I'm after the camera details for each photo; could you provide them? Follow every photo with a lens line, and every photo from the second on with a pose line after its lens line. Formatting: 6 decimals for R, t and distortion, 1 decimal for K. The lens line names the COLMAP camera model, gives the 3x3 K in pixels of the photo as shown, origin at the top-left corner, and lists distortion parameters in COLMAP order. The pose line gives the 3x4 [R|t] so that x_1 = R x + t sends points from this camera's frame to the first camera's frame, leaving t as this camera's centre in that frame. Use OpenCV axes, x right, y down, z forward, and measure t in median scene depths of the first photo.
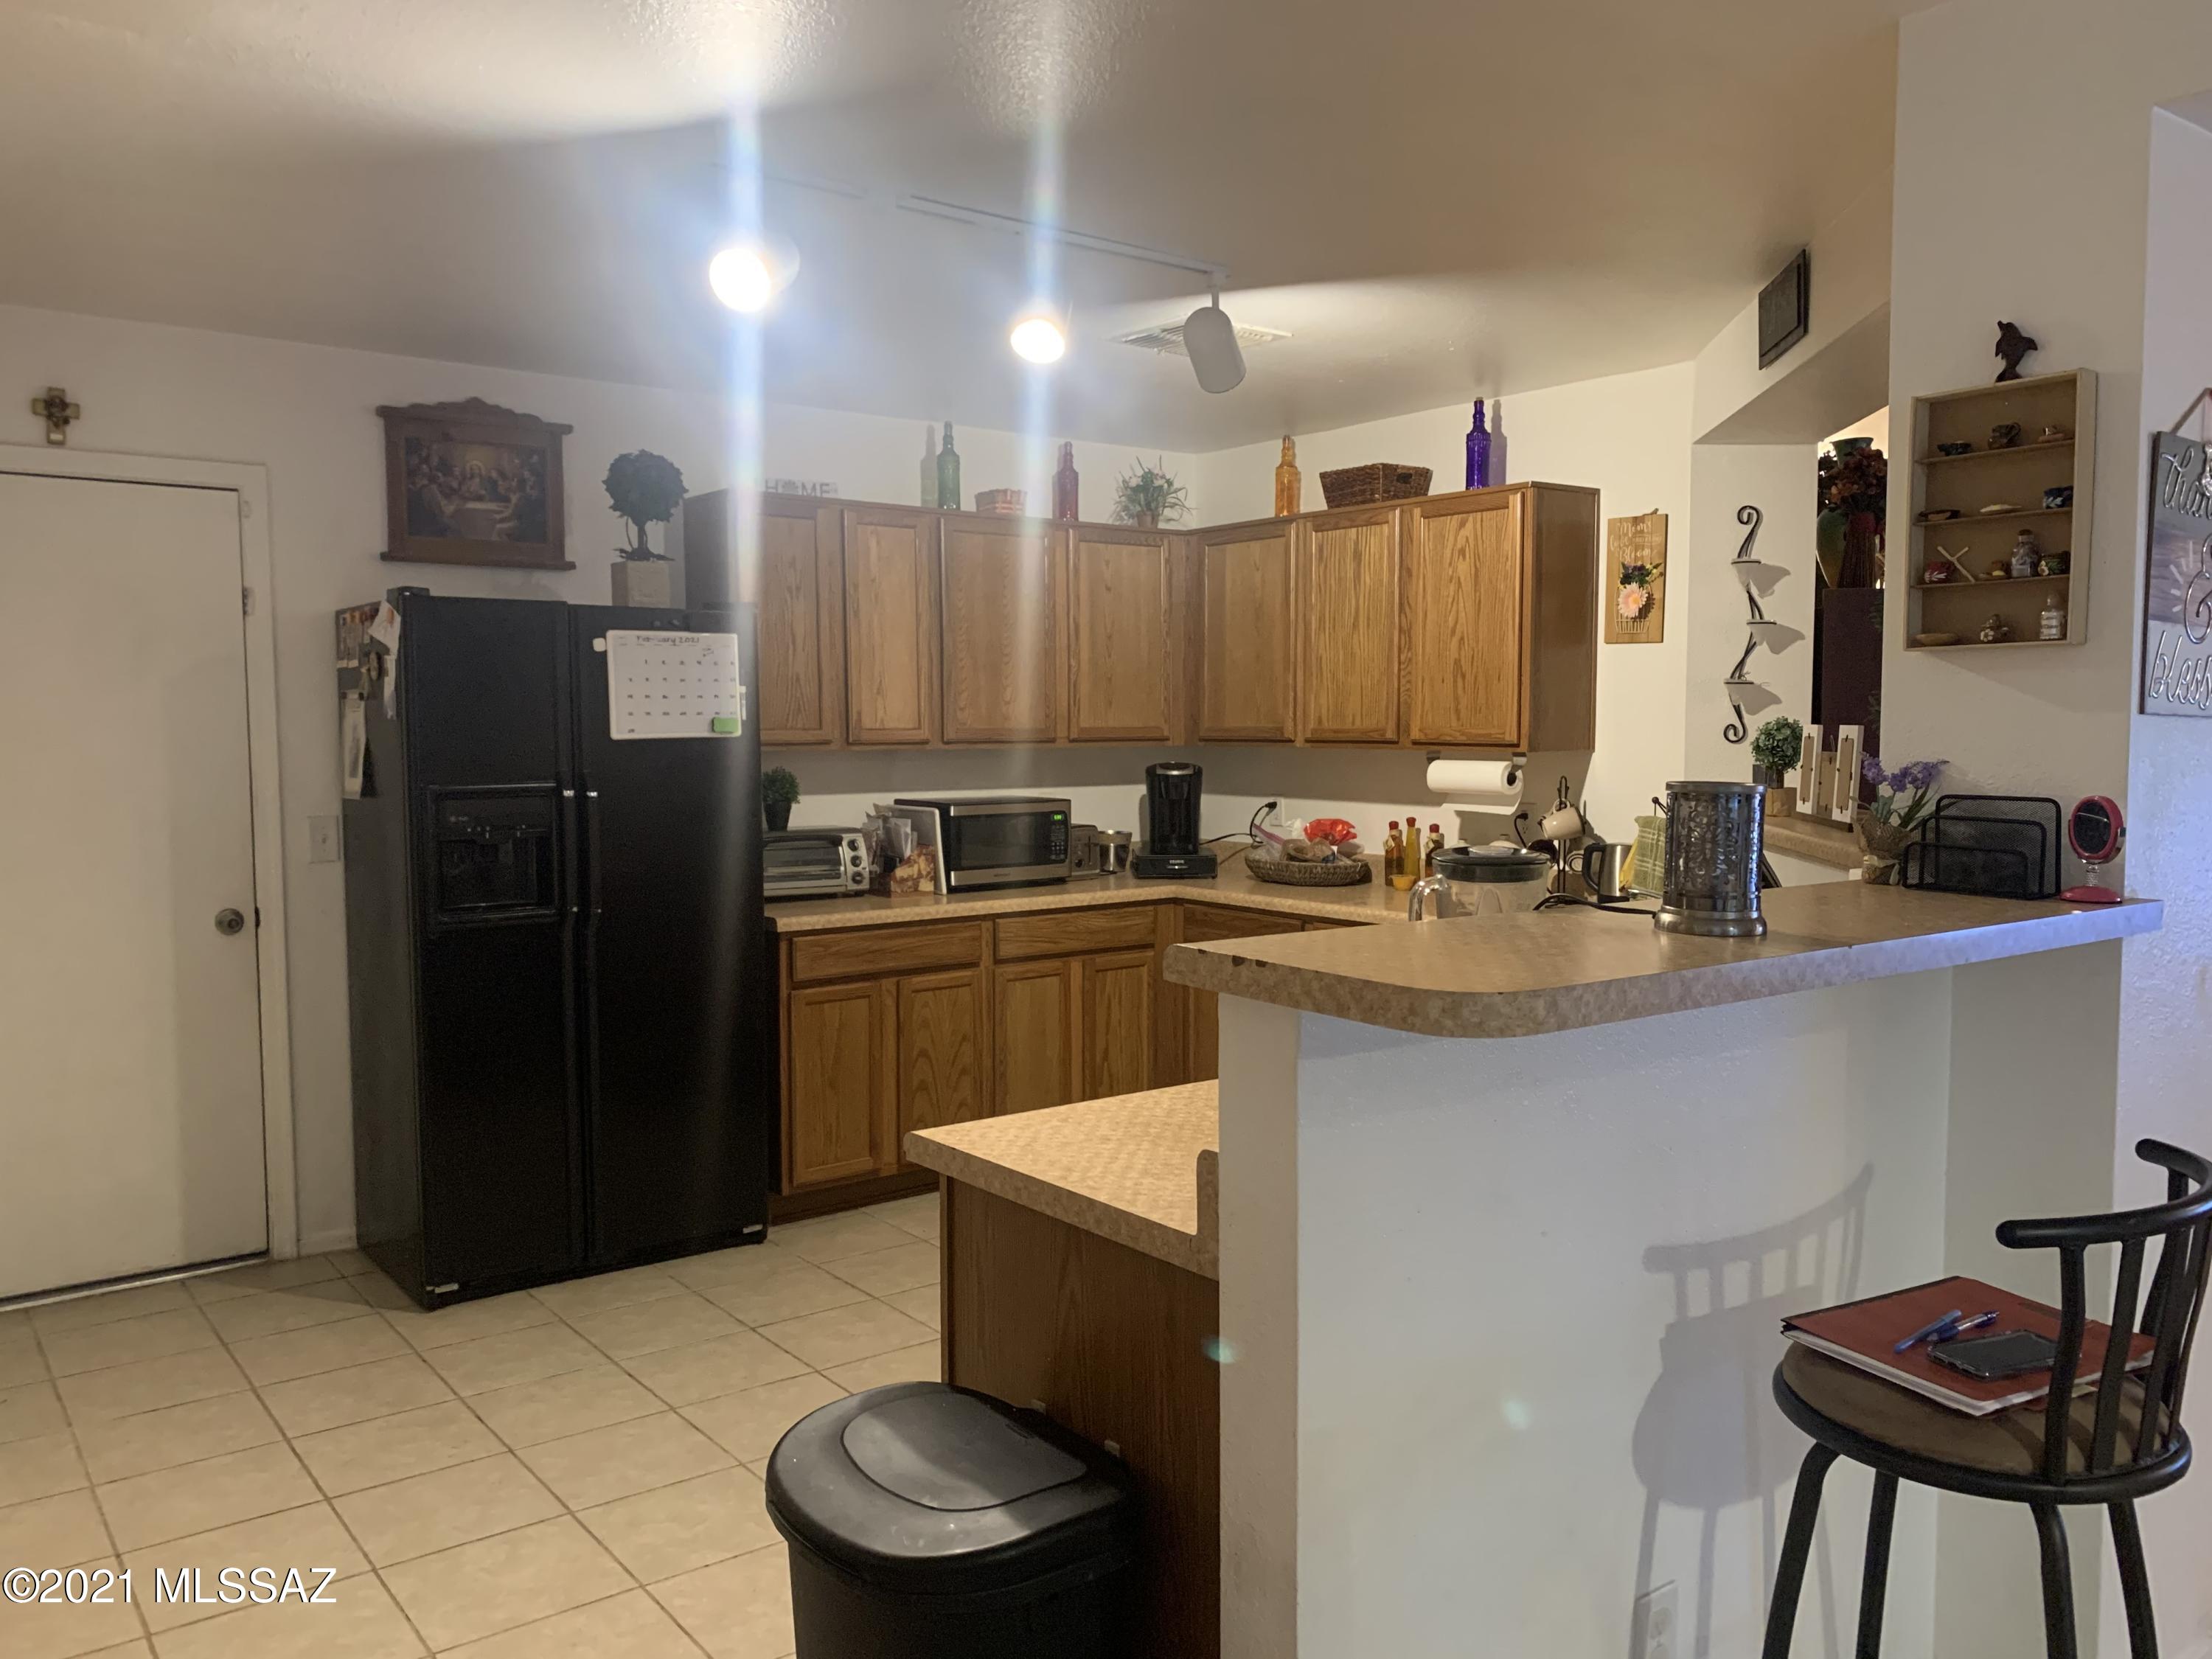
lens RADIAL K [[1681.7, 0, 1121.2], [0, 1681.7, 850.6], [0, 0, 1]] dist [0.065686, -0.091166]
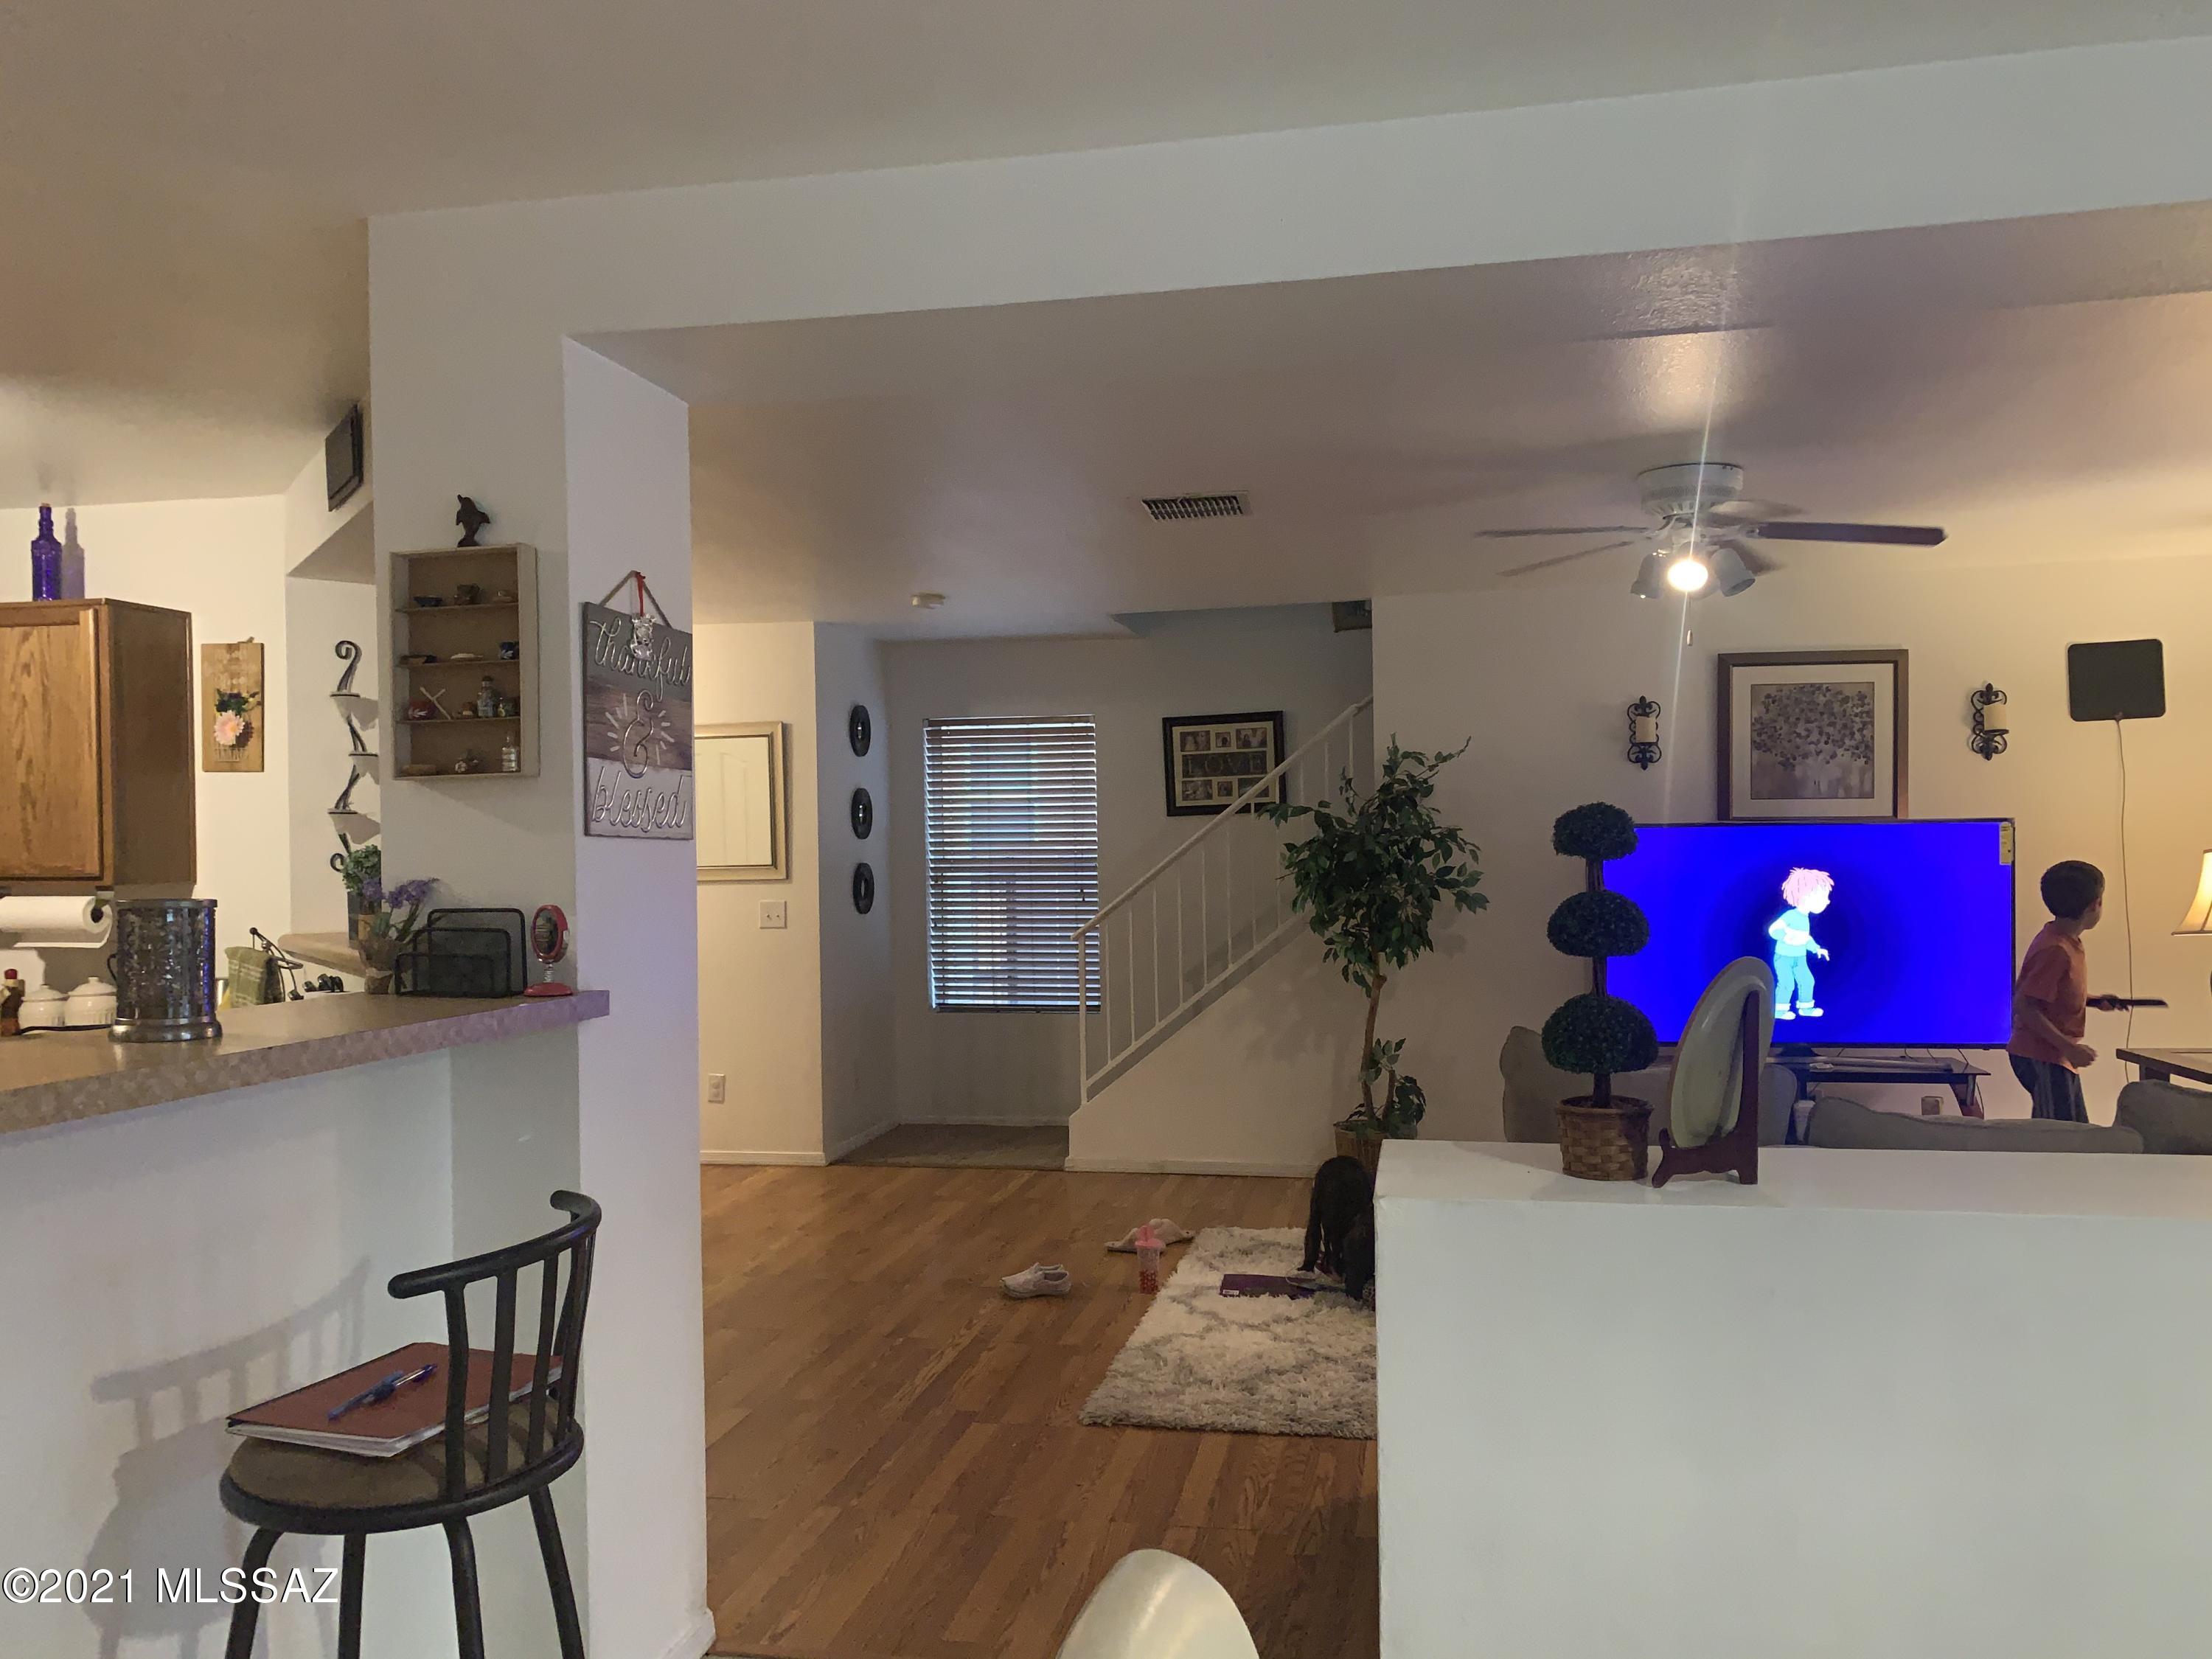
lens RADIAL K [[1681.7, 0, 1104.2], [0, 1681.7, 857.1], [0, 0, 1]] dist [0.065686, -0.091166]
pose [[0.760324, -0.014090, 0.649391, 0.047144], [0.063195, 0.996626, -0.052366, 0.009148], [-0.646463, 0.080853, 0.758649, -0.060694]]
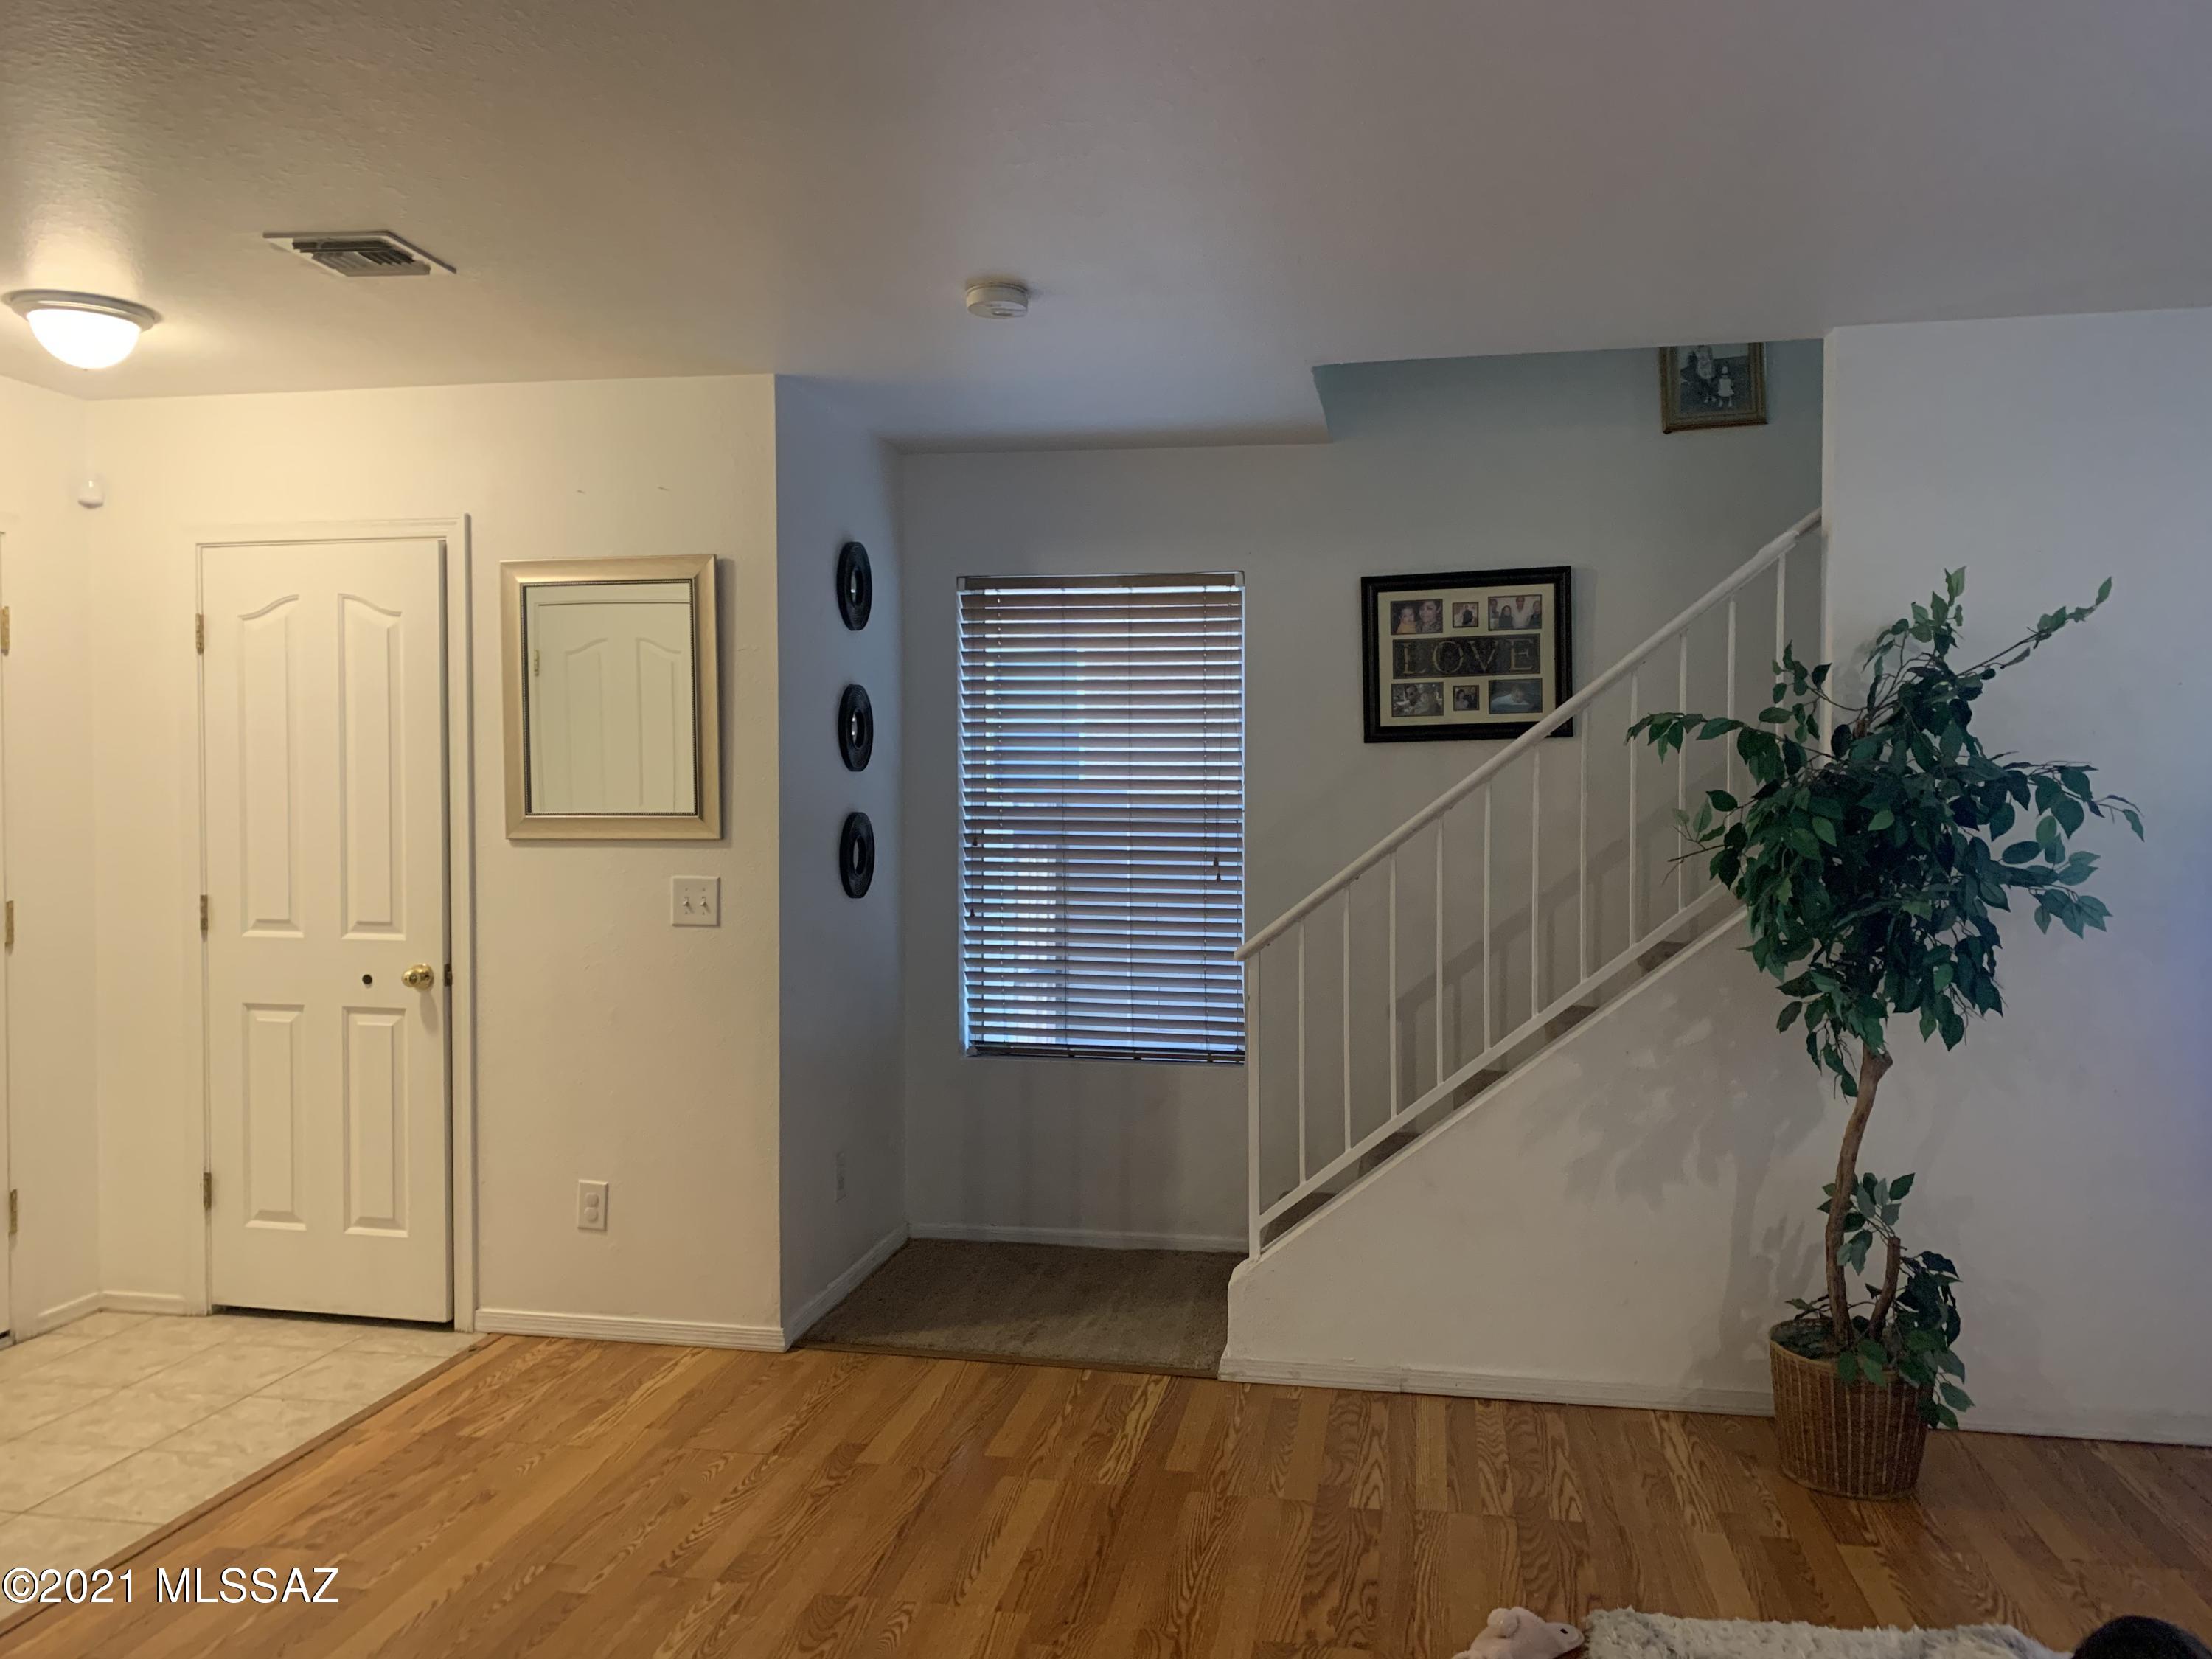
lens RADIAL K [[1681.7, 0, 1125.4], [0, 1681.7, 847.9], [0, 0, 1]] dist [0.065686, -0.091166]
pose [[0.742387, -0.019000, 0.669702, 0.401506], [0.047134, 0.998602, -0.023918, -0.035028], [-0.668311, 0.049322, 0.742245, 0.518153]]
